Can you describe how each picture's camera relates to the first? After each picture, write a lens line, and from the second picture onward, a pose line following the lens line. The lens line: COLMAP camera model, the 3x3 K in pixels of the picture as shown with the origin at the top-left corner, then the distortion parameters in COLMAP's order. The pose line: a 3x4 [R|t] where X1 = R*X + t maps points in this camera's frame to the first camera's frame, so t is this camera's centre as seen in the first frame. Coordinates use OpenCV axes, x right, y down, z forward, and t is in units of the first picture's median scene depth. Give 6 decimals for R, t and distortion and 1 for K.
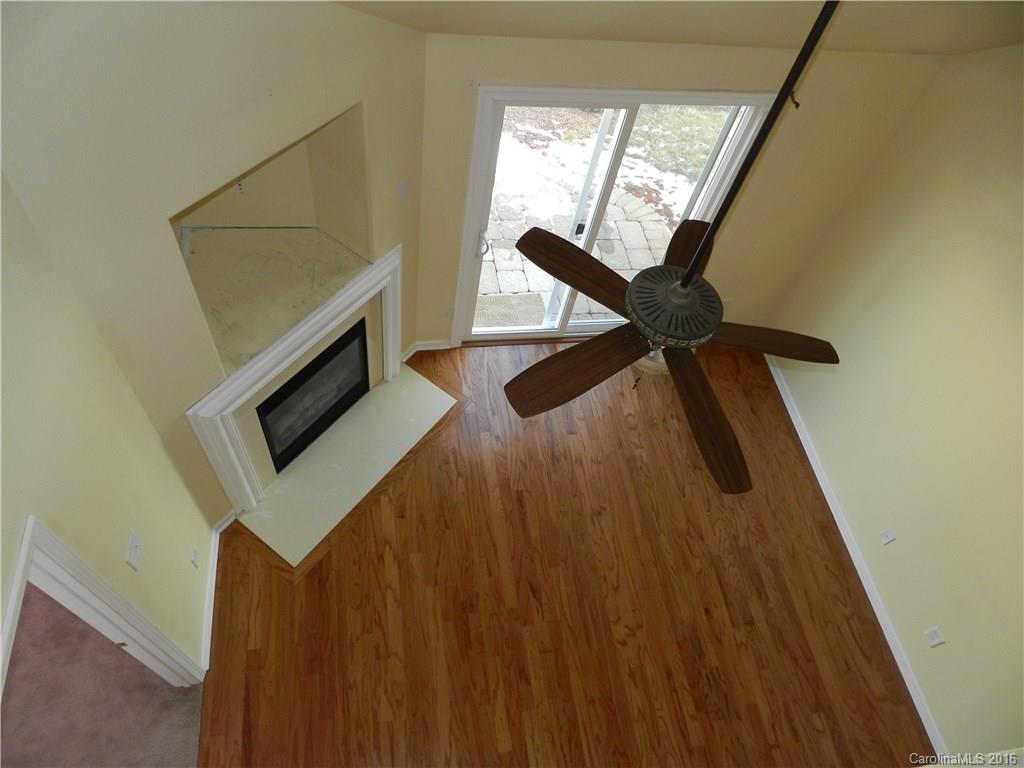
lens RADIAL K [[691.0, 0, 512.0], [0, 691.0, 384.0], [0, 0, 1]] dist [0.011378, 0.001023]
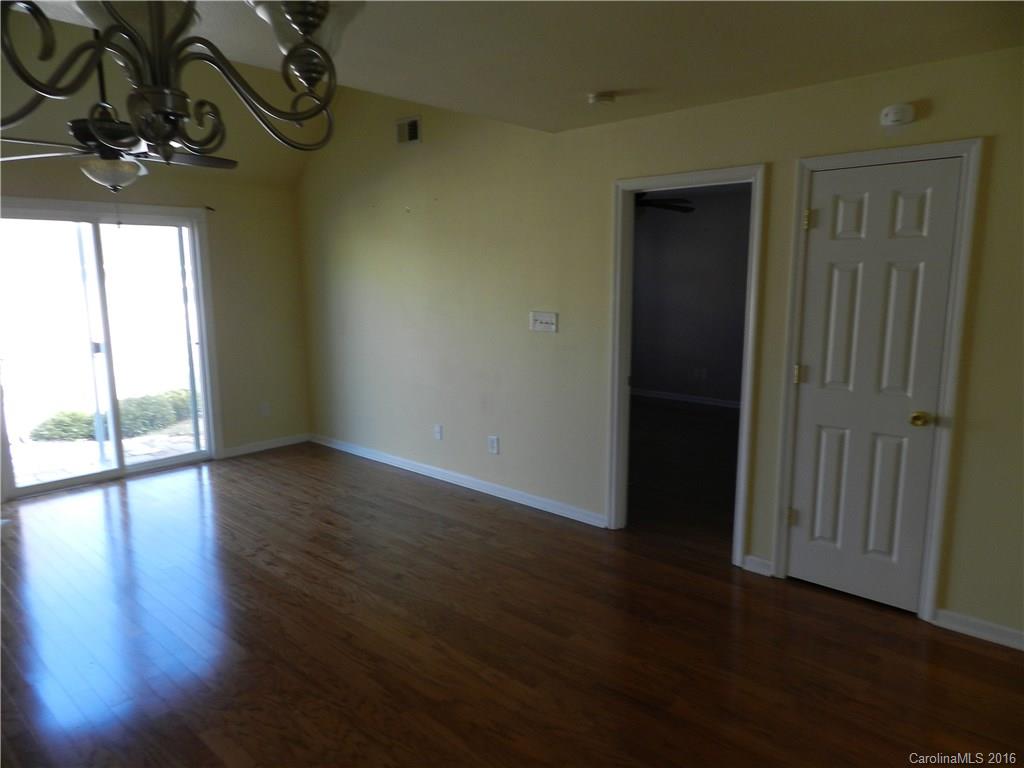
lens RADIAL K [[691.0, 0, 512.0], [0, 691.0, 384.0], [0, 0, 1]] dist [0.011378, 0.001023]
pose [[0.774165, -0.238250, 0.586435, -0.067036], [0.580624, 0.636239, -0.508011, 0.873356], [-0.252079, 0.733783, 0.630888, 0.112877]]
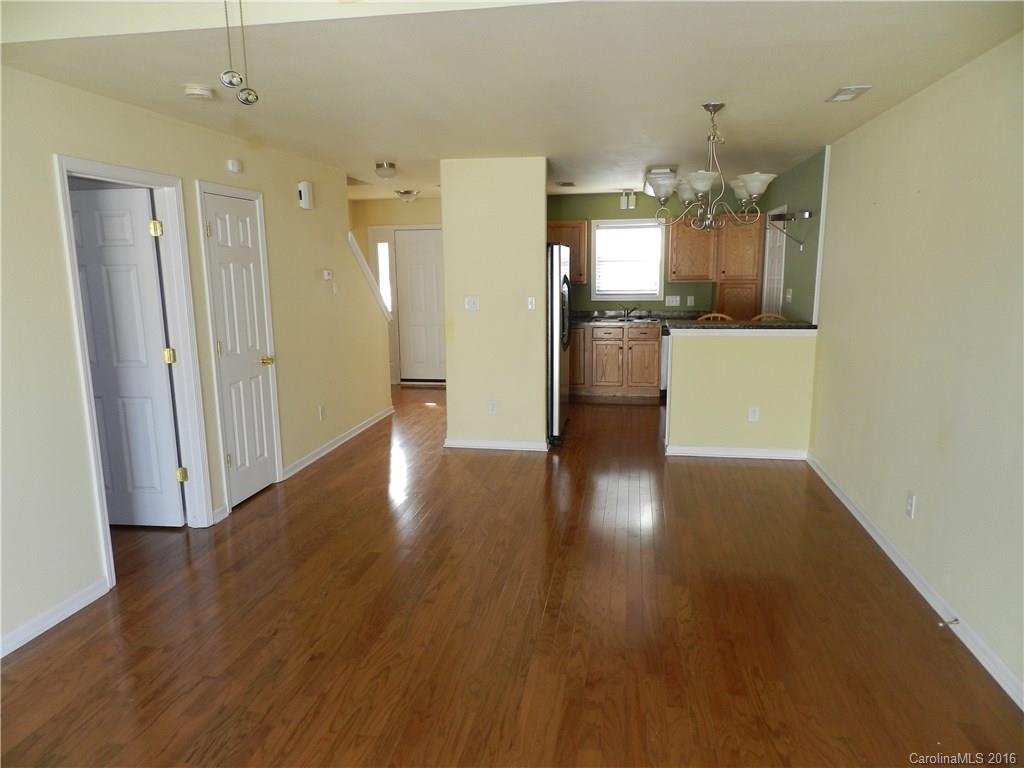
lens RADIAL K [[691.0, 0, 512.0], [0, 691.0, 384.0], [0, 0, 1]] dist [0.011378, 0.001023]
pose [[-0.938674, -0.182220, 0.292723, -0.055993], [0.200148, 0.403341, 0.892892, -0.151280], [-0.280770, 0.896723, -0.342135, 0.796286]]
